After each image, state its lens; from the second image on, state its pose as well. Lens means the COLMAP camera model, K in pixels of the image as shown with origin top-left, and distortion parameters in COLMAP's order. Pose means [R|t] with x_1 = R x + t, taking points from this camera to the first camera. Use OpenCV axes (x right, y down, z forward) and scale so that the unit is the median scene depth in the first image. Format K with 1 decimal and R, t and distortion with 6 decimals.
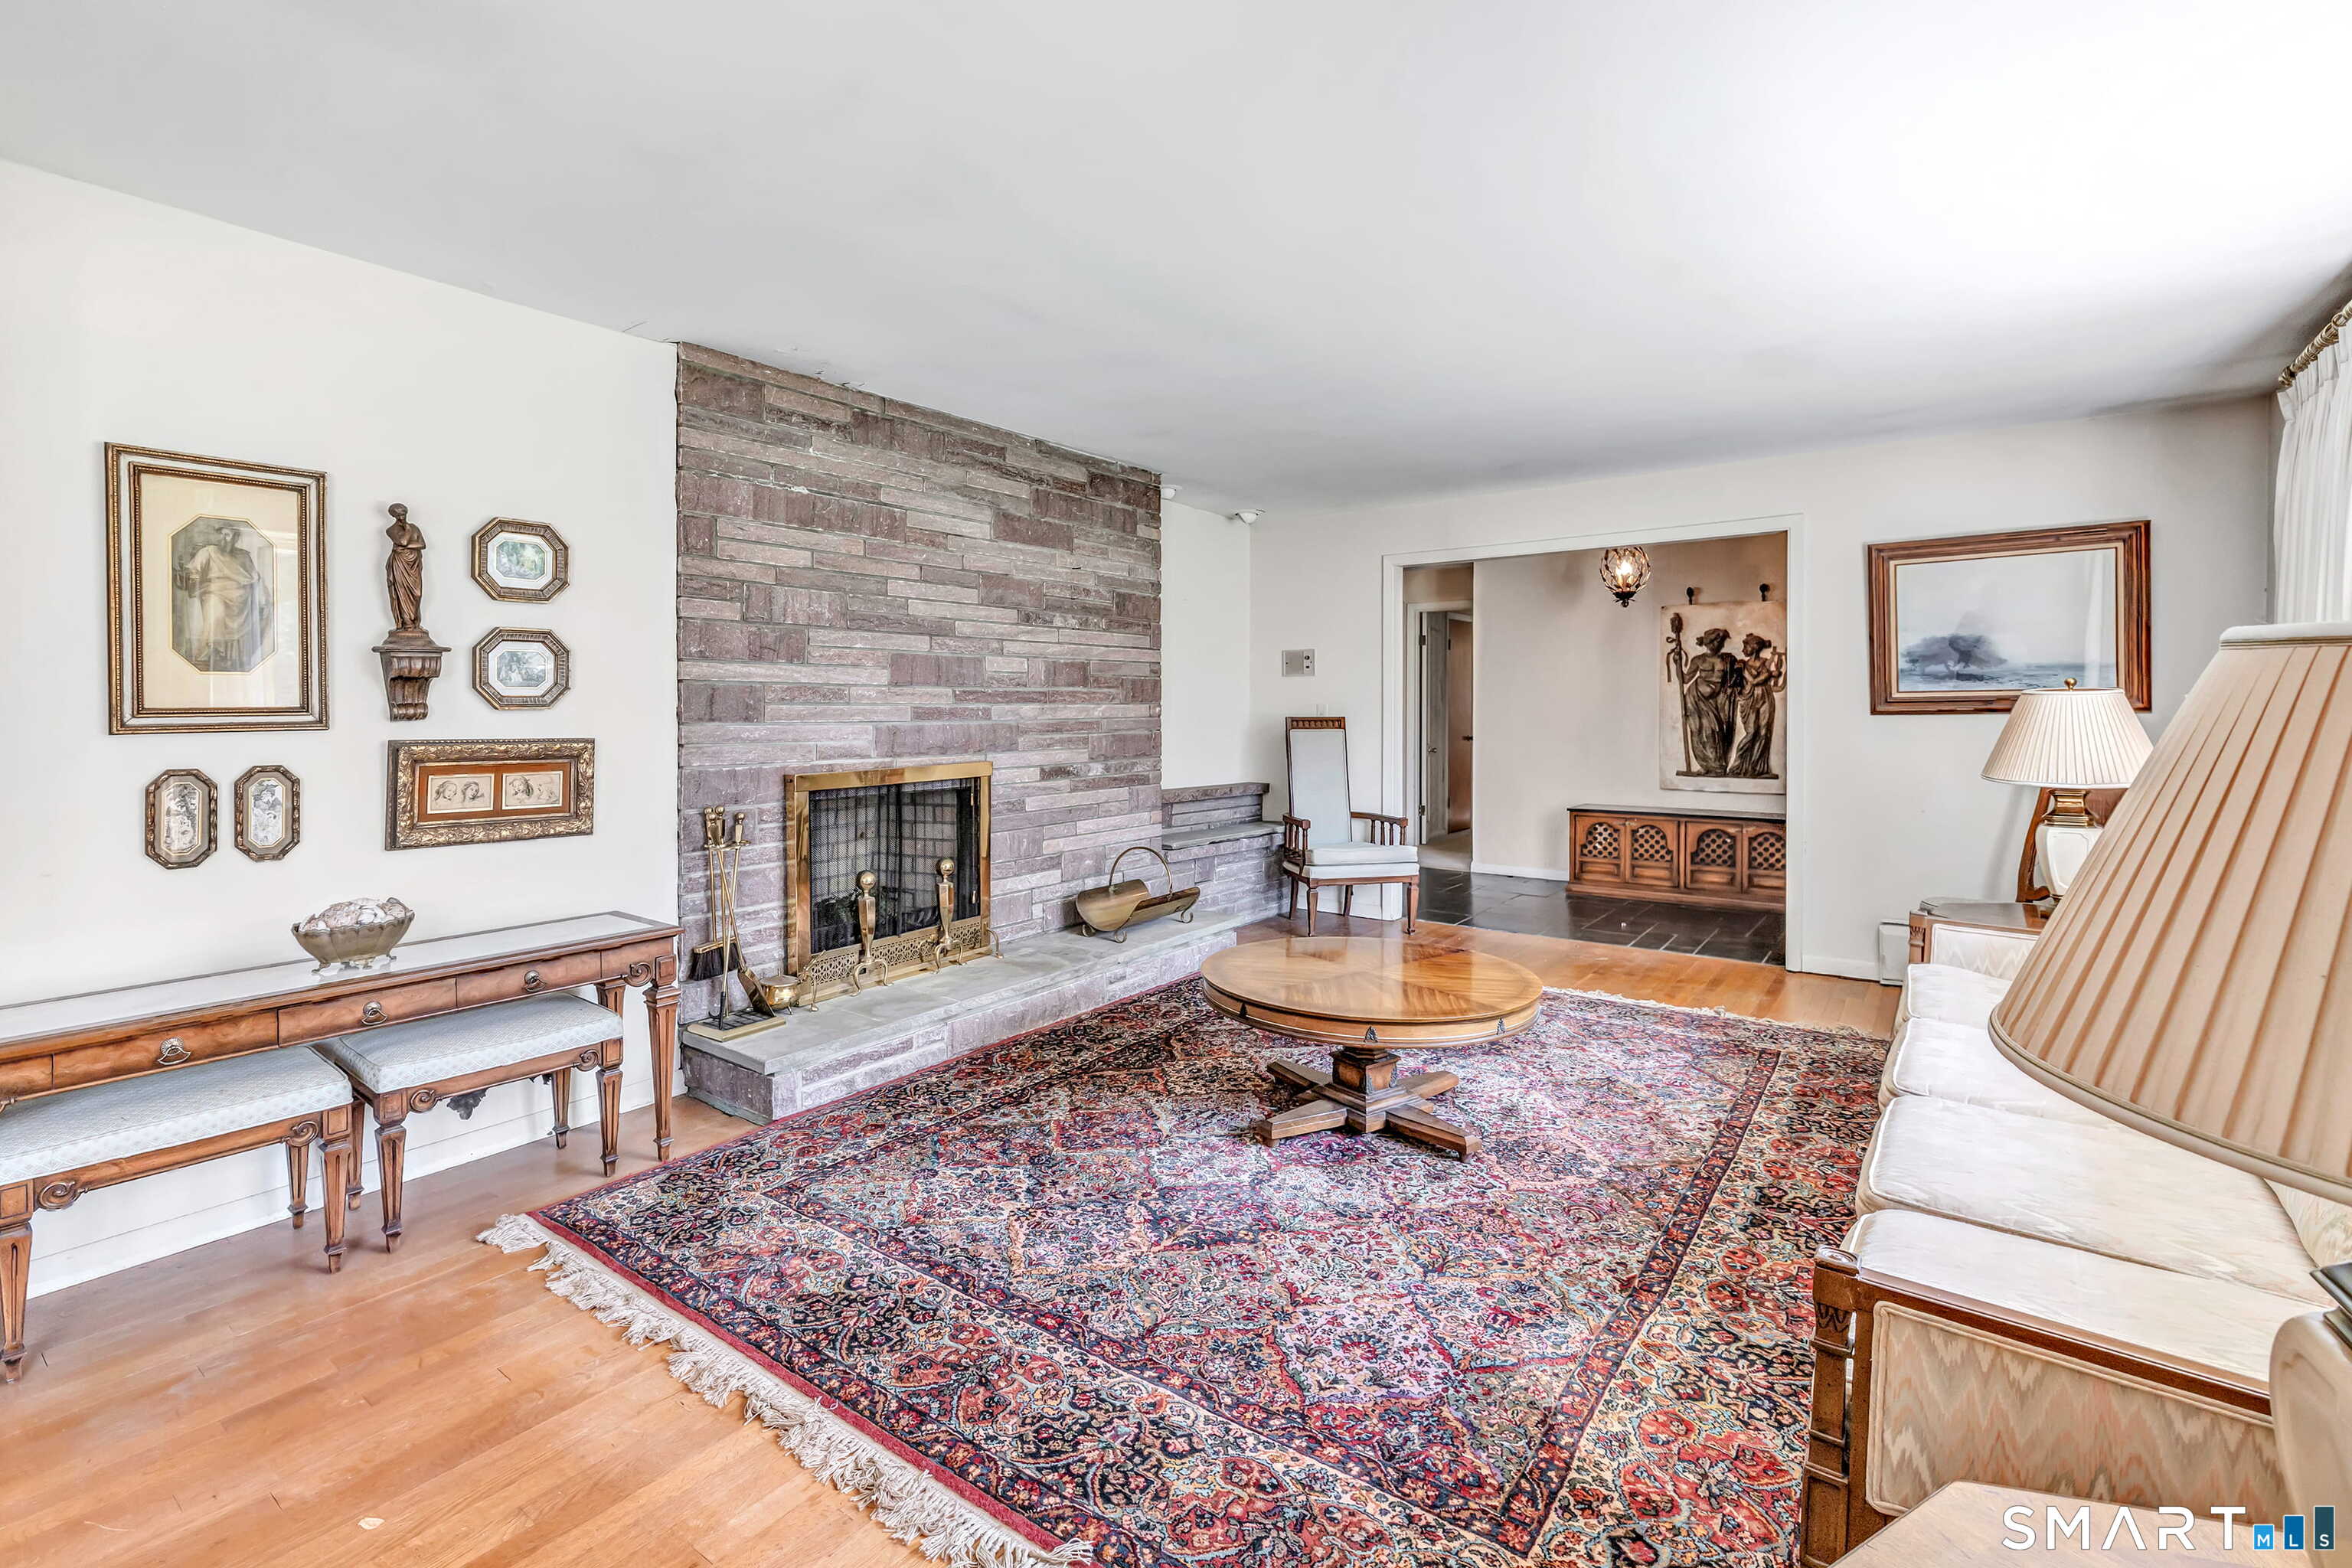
lens RADIAL K [[1034.6, 0, 1109.7], [0, 1034.6, 722.9], [0, 0, 1]] dist [-0.003181, -0.000180]
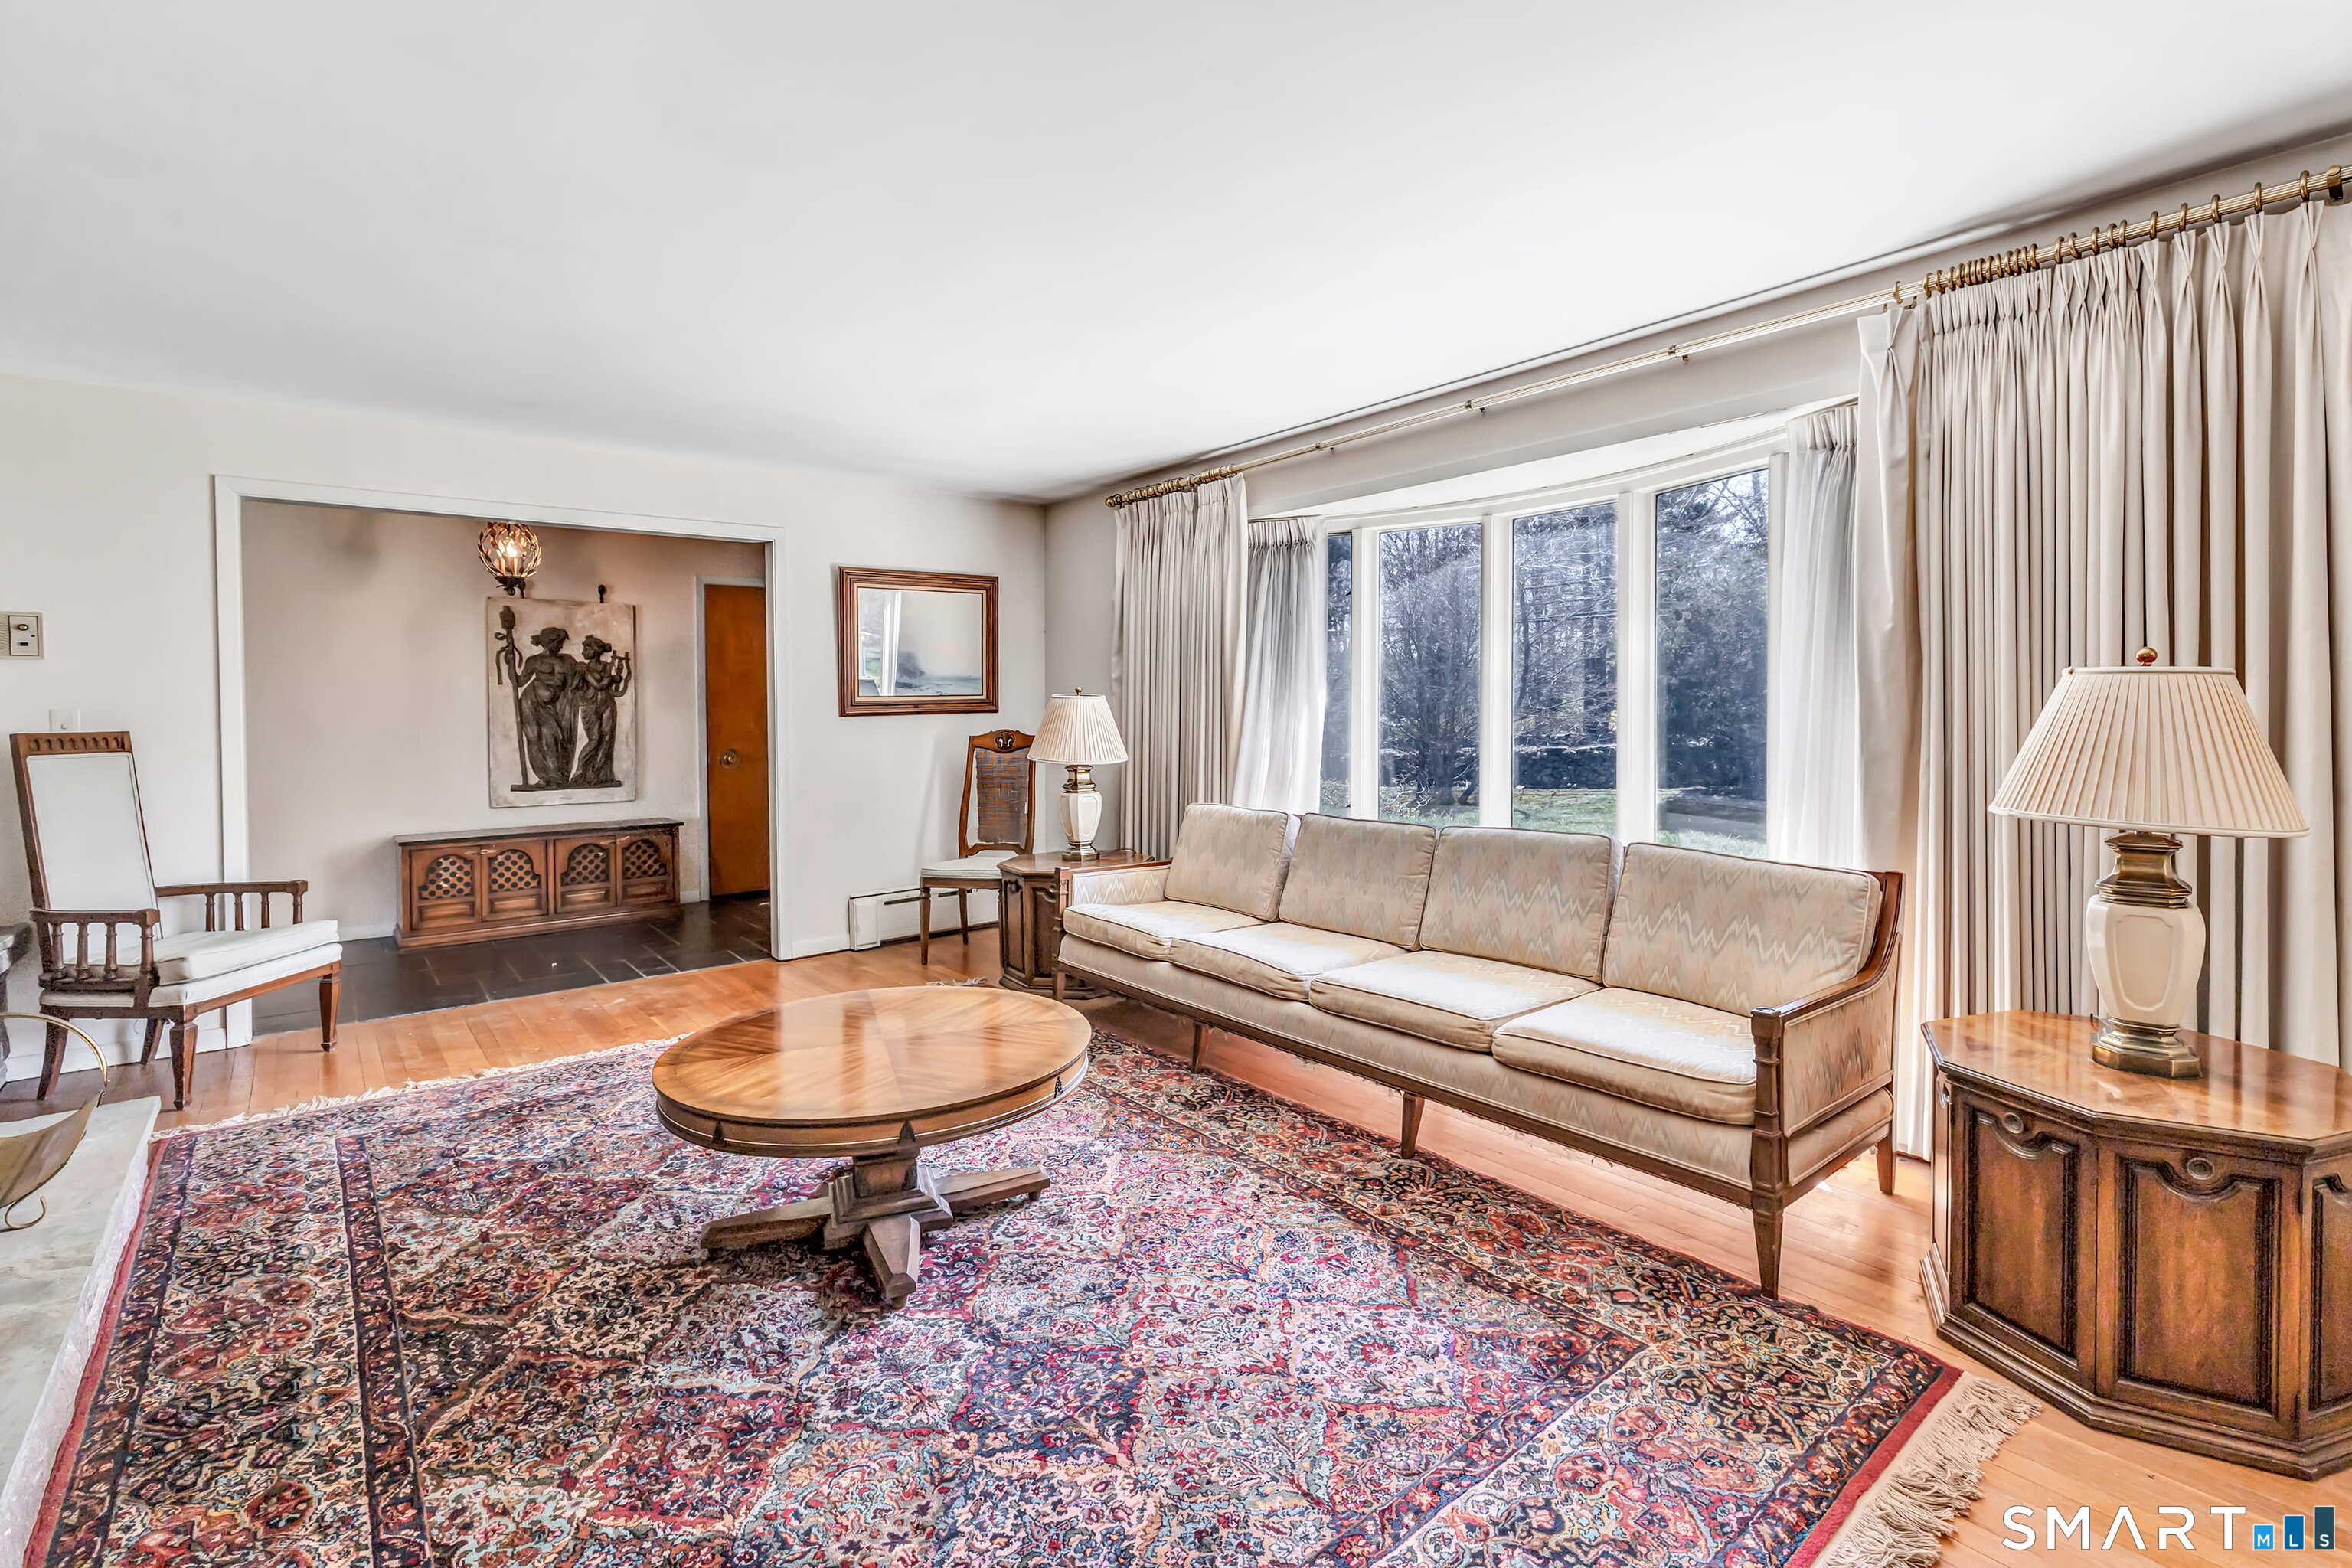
lens RADIAL K [[1068.5, 0, 1152.2], [0, 1068.5, 725.5], [0, 0, 1]] dist [-0.000209, 0.000464]
pose [[0.234363, -0.015945, 0.972018, -0.369502], [0.023082, 0.999675, 0.010833, -0.003487], [-0.971875, 0.019897, 0.234655, 0.447334]]
